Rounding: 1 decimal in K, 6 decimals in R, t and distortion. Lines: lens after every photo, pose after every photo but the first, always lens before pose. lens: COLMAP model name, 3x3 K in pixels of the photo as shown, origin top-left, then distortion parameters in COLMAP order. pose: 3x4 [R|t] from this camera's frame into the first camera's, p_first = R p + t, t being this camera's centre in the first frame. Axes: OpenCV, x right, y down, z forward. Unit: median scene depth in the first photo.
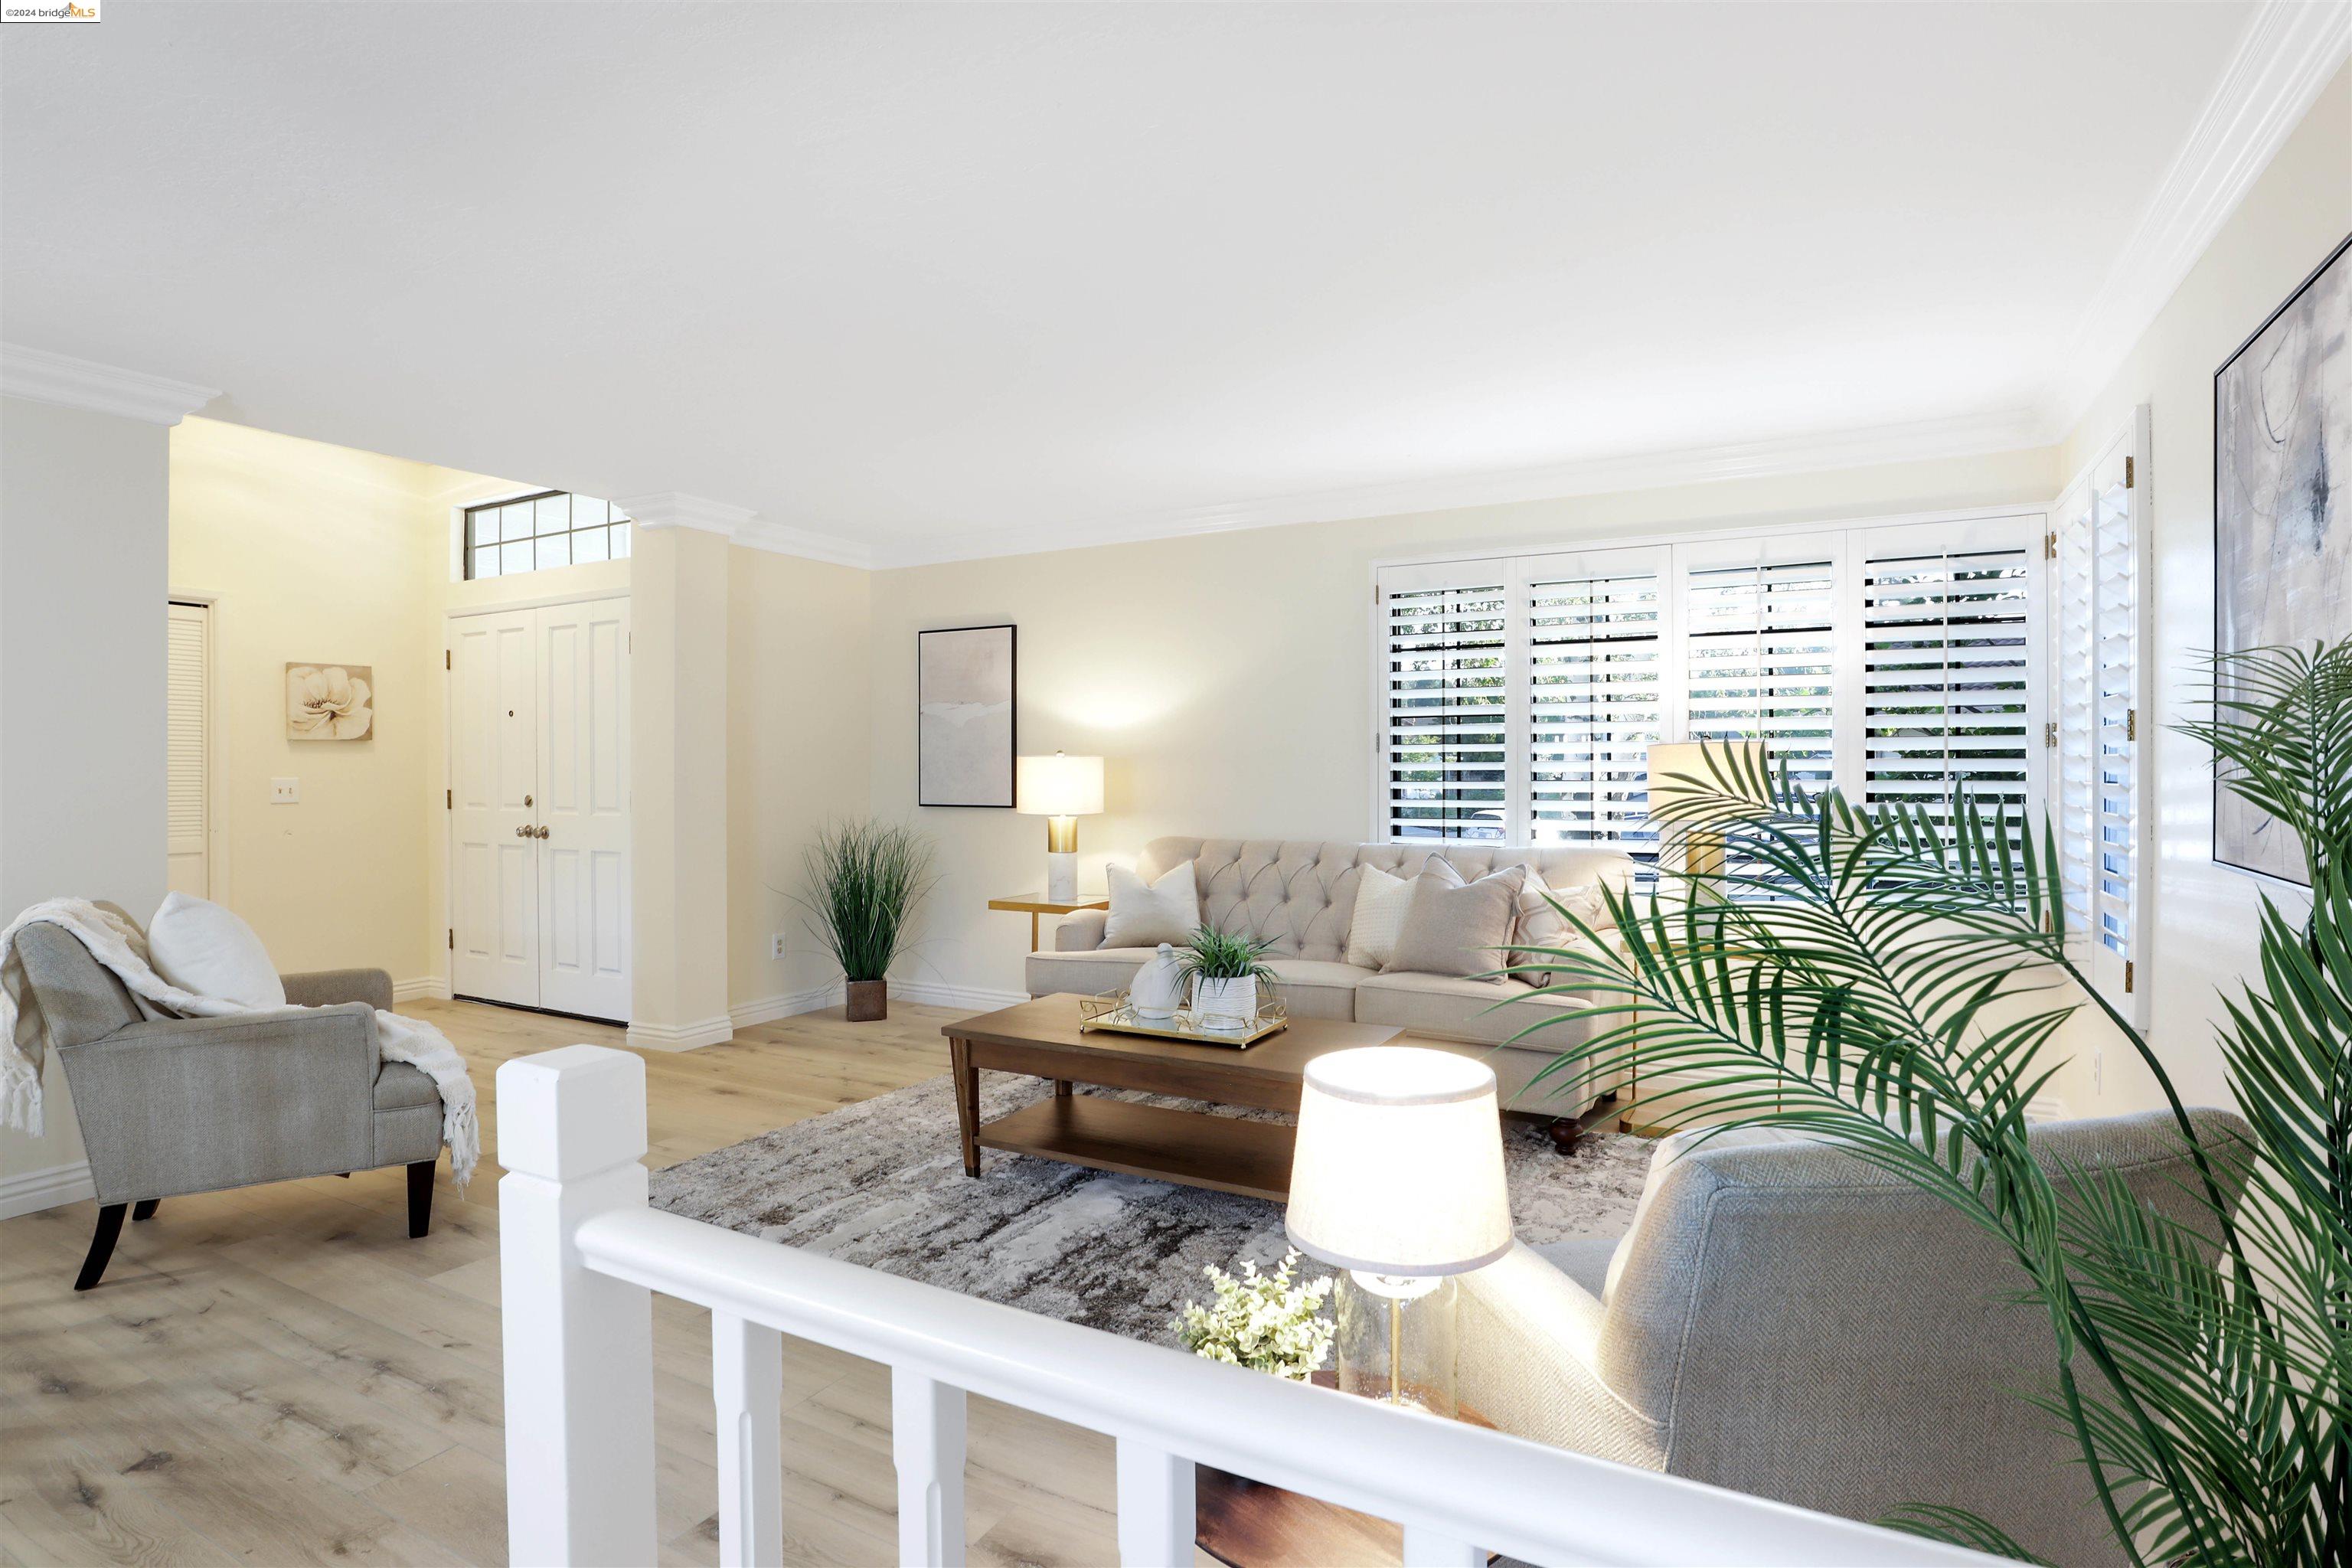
lens RADIAL K [[1202.4, 0, 1167.1], [0, 1202.4, 764.5], [0, 0, 1]] dist [-0.029601, 0.004122]
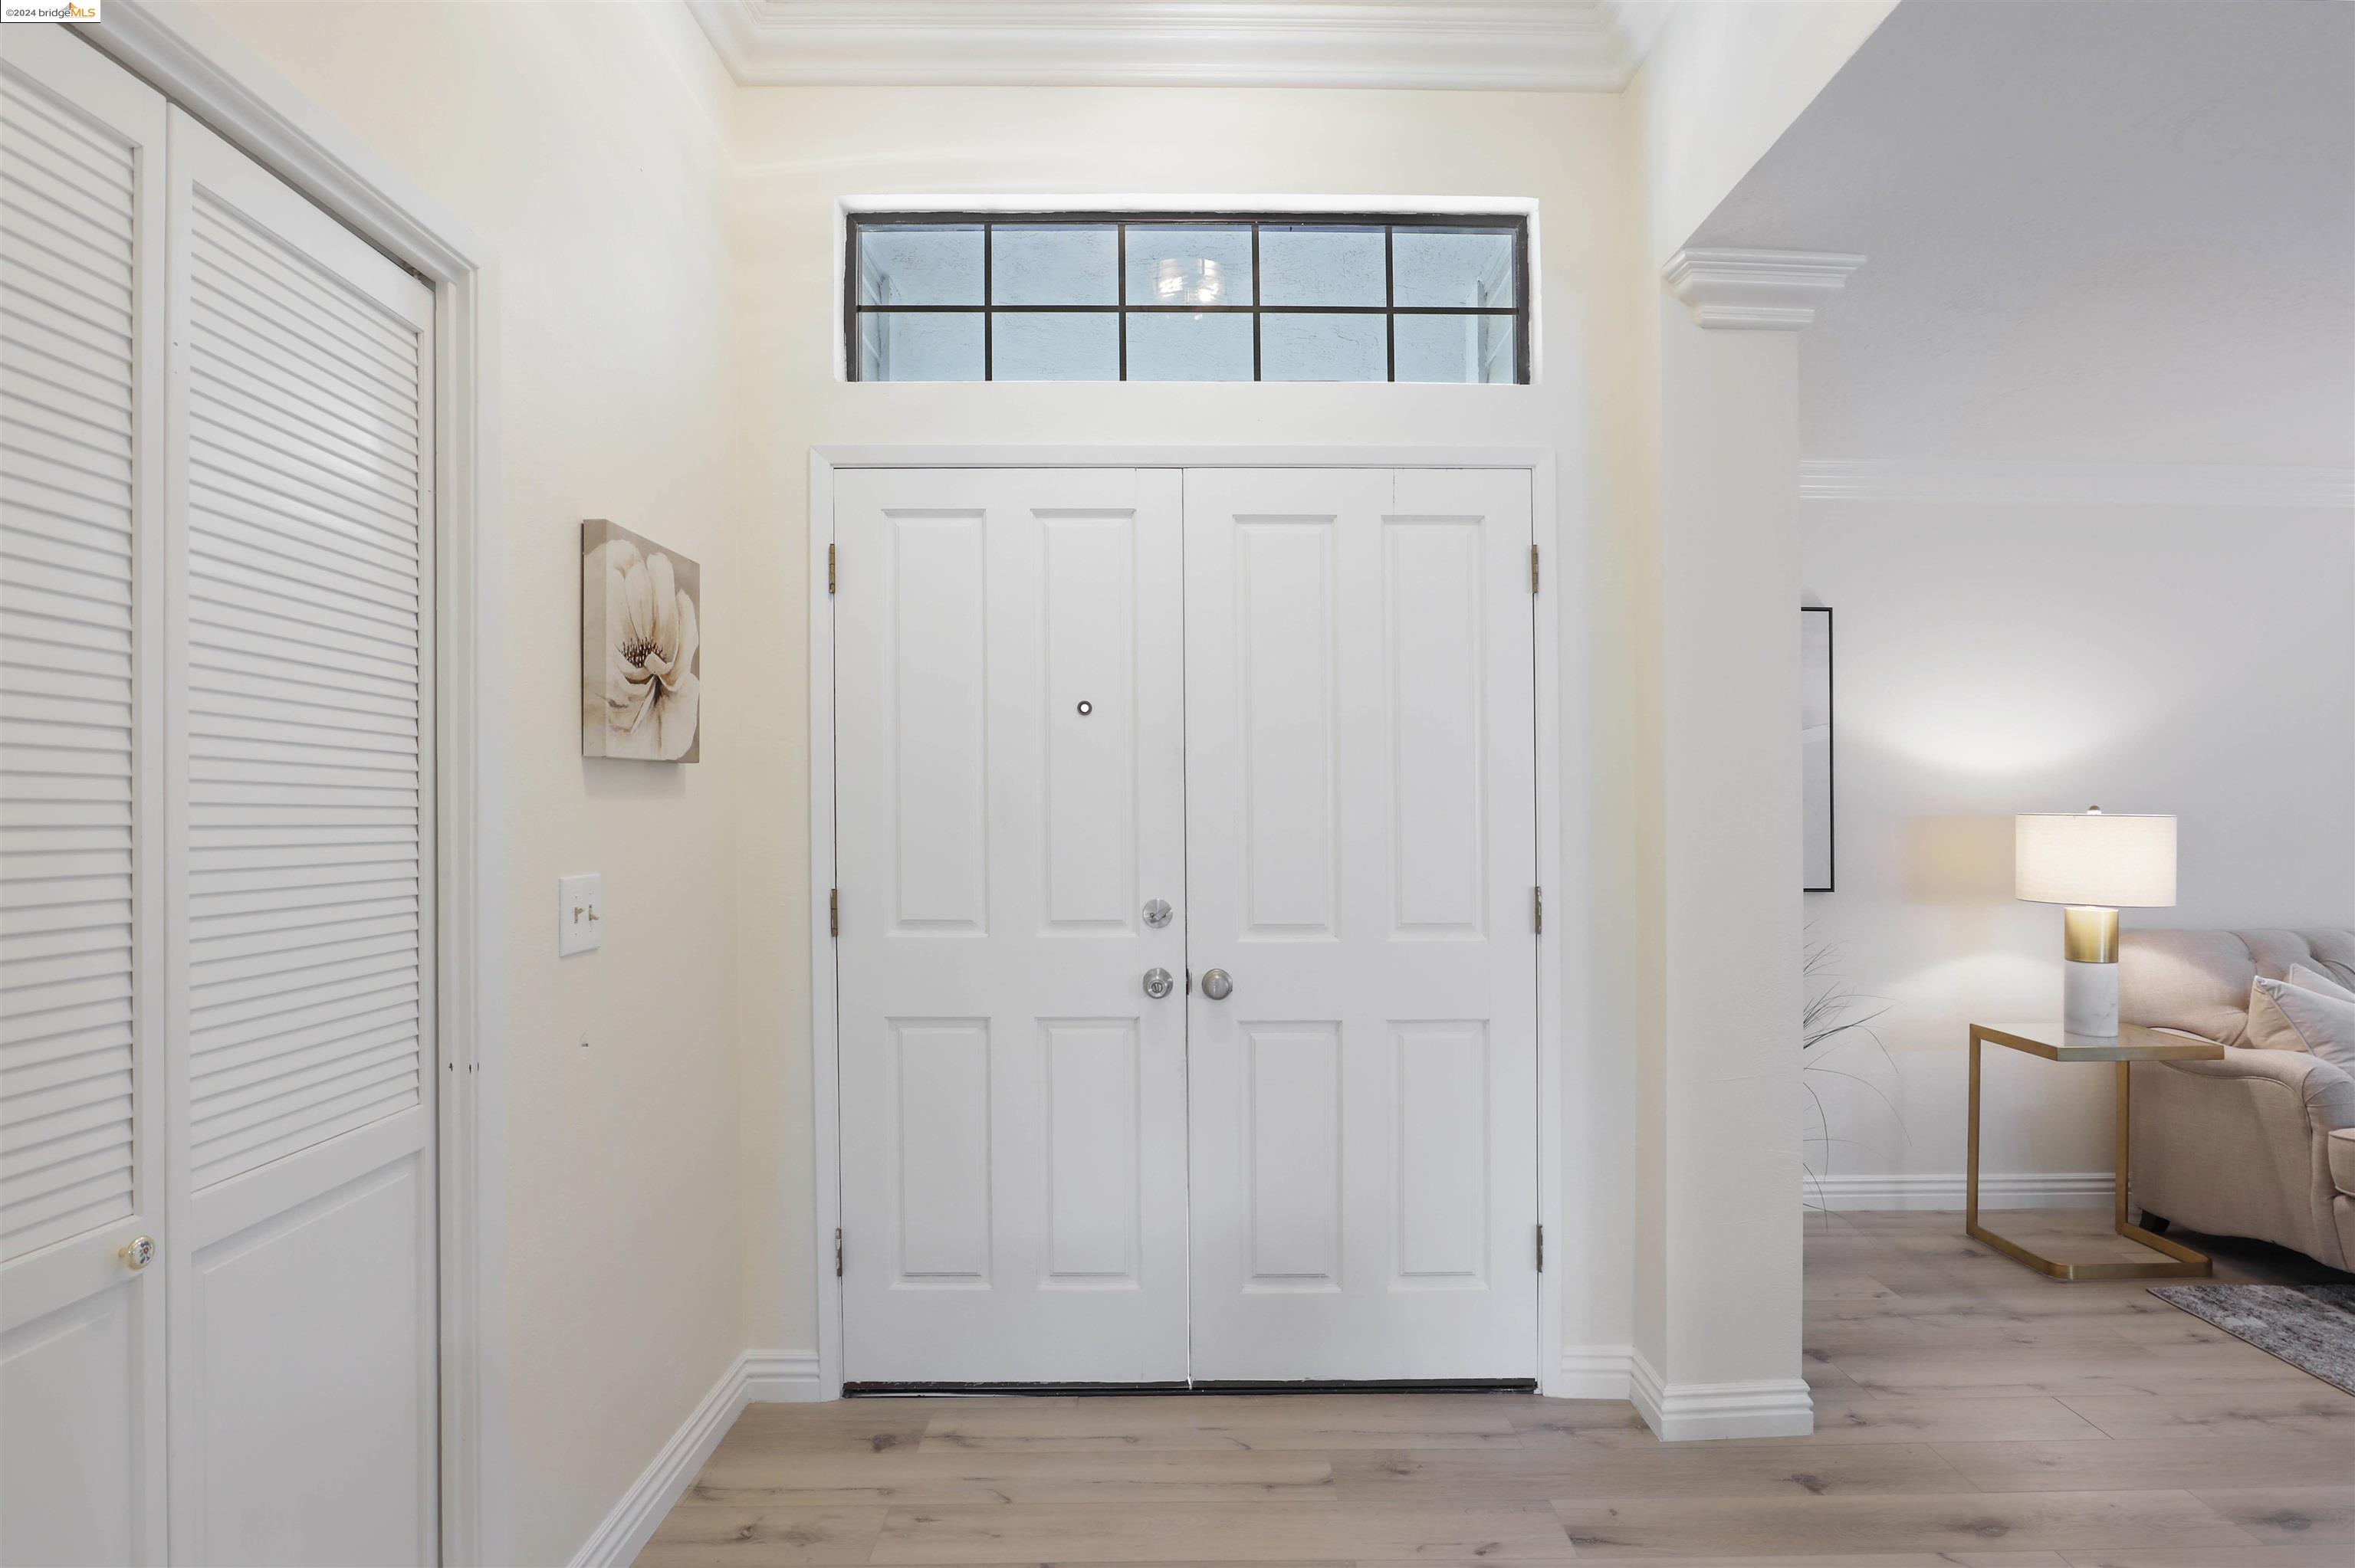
lens RADIAL K [[1203.7, 0, 1187.6], [0, 1203.7, 795.7], [0, 0, 1]] dist [-0.029601, 0.004122]
pose [[0.859962, 0.008660, 0.510285, -0.754633], [-0.009196, 0.999957, -0.001472, -0.011527], [-0.510275, -0.003426, 0.860004, 0.622225]]
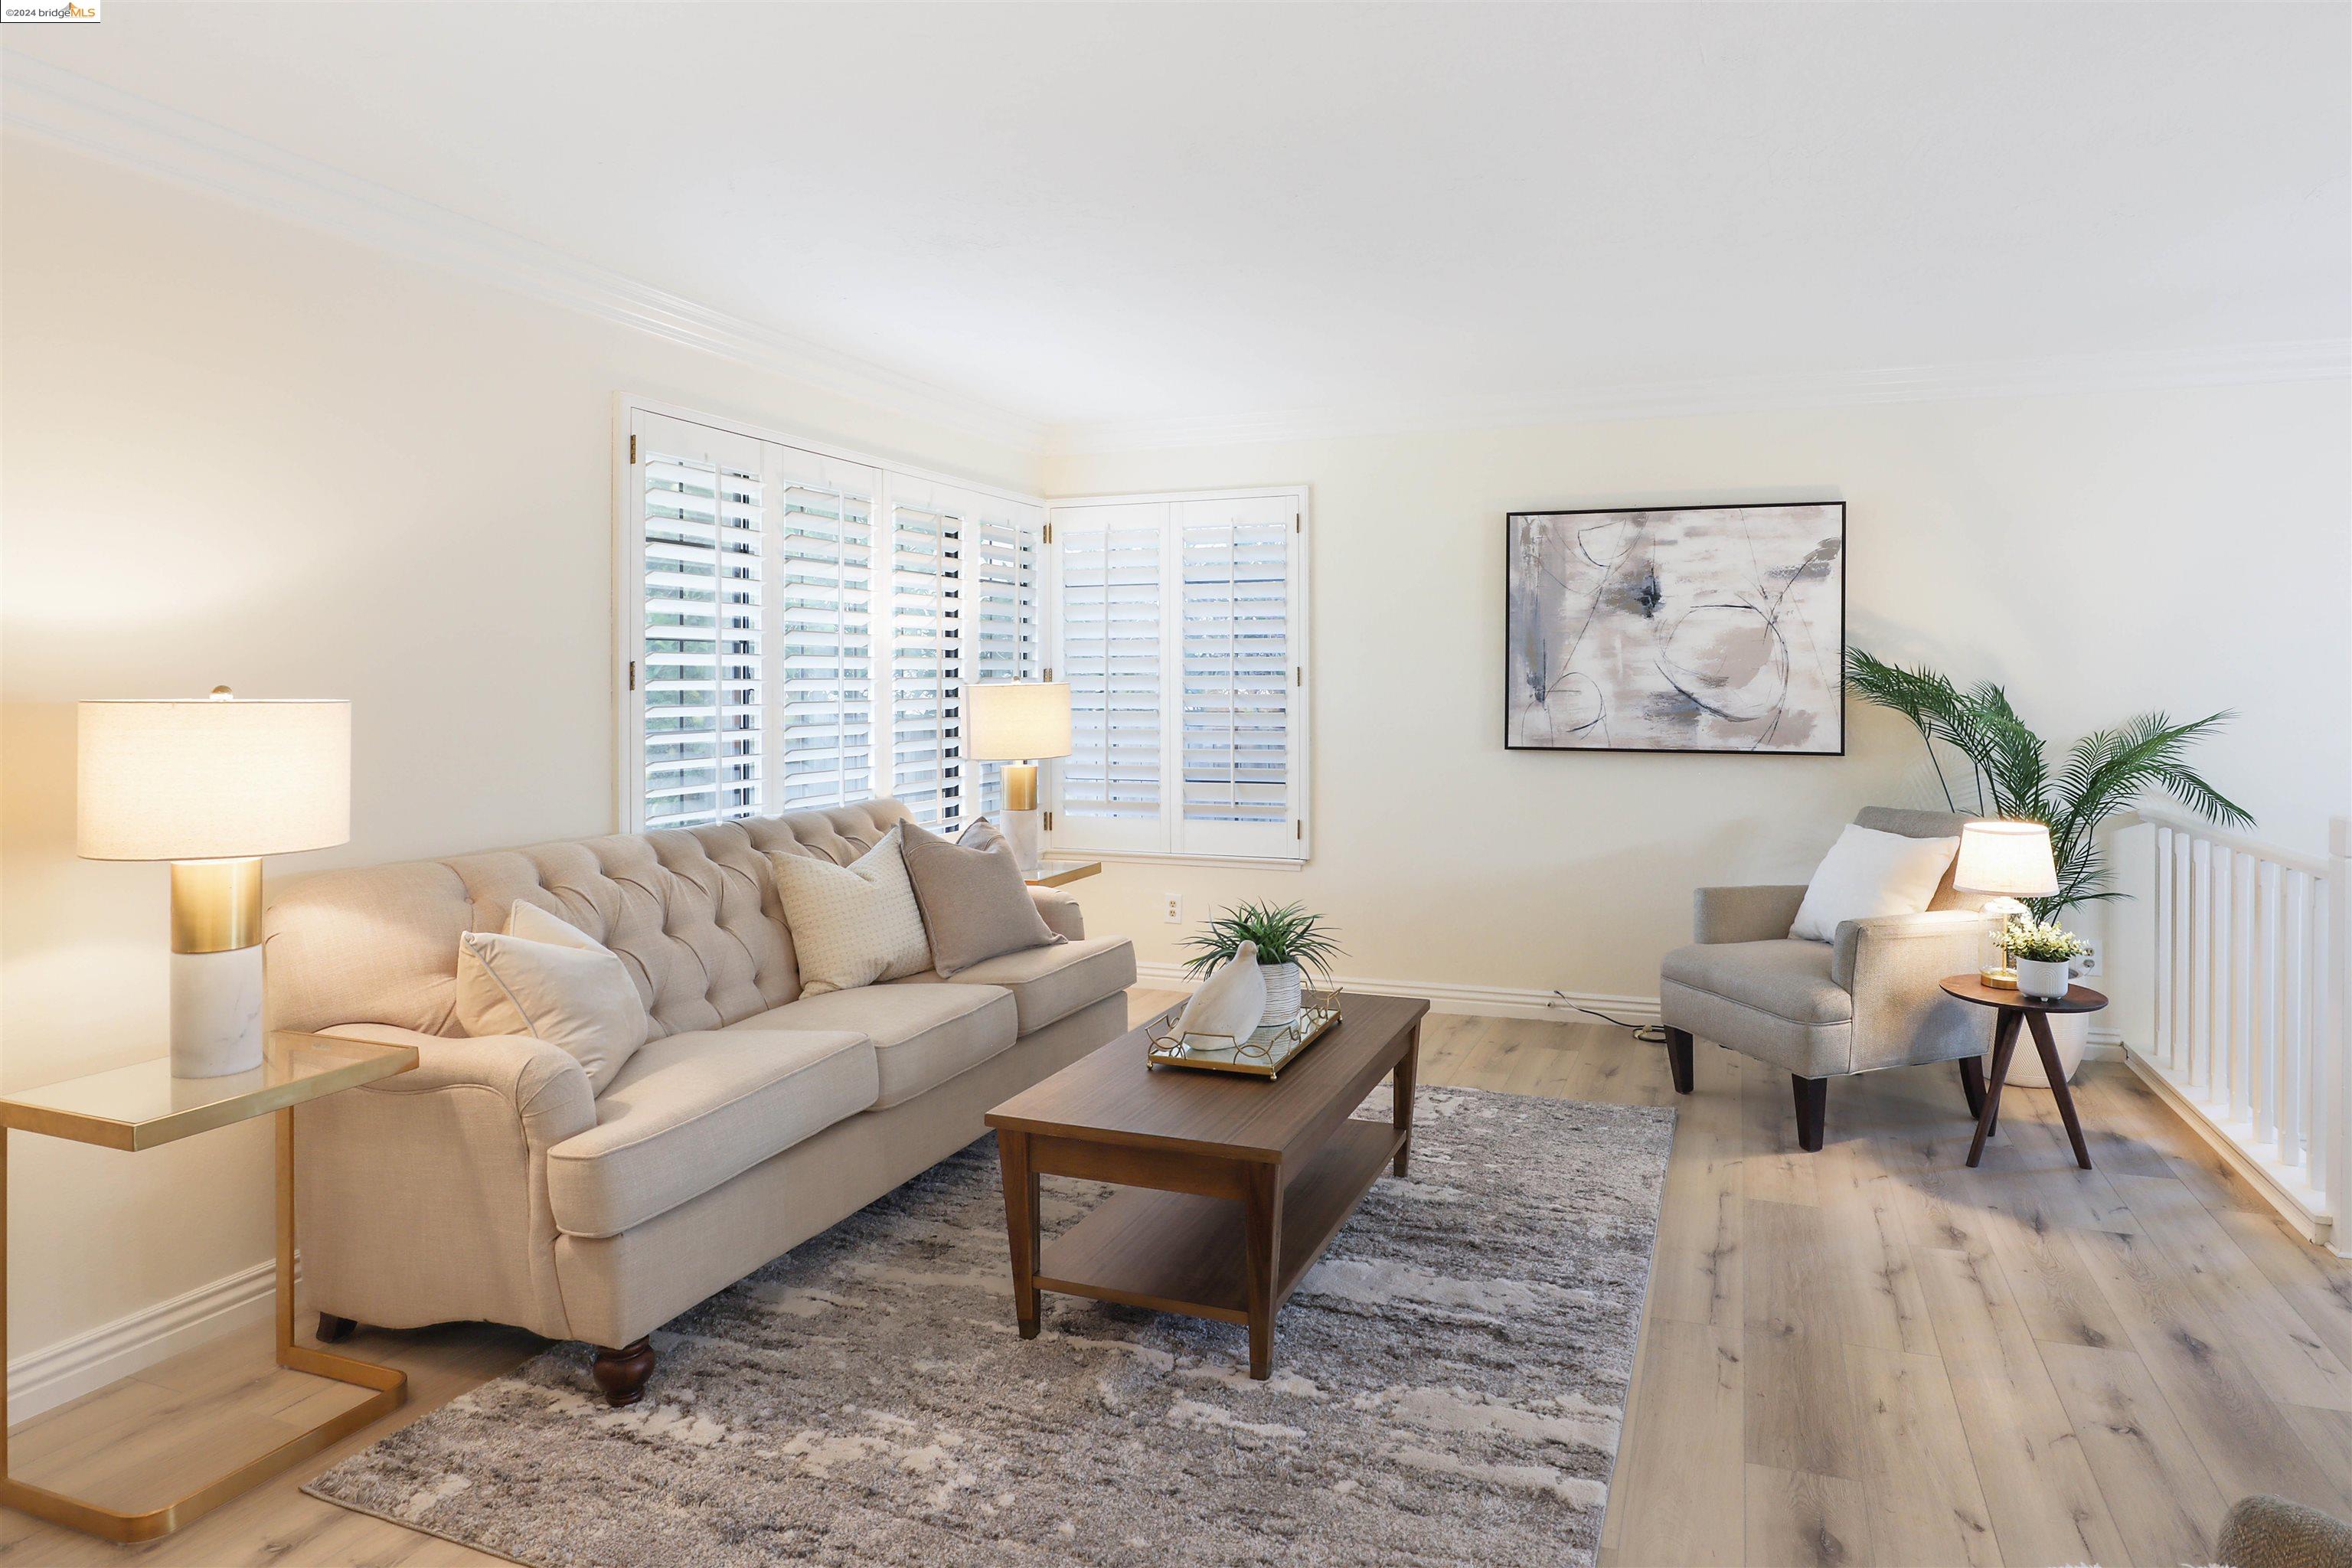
lens RADIAL K [[1407.4, 0, 1221.2], [0, 1407.4, 671.7], [0, 0, 1]] dist [0.005002, -0.004221]
pose [[-0.150808, 0.006529, 0.988541, -0.527610], [-0.002806, 0.999971, -0.007032, -0.013542], [-0.988559, -0.003835, -0.150786, 0.668579]]
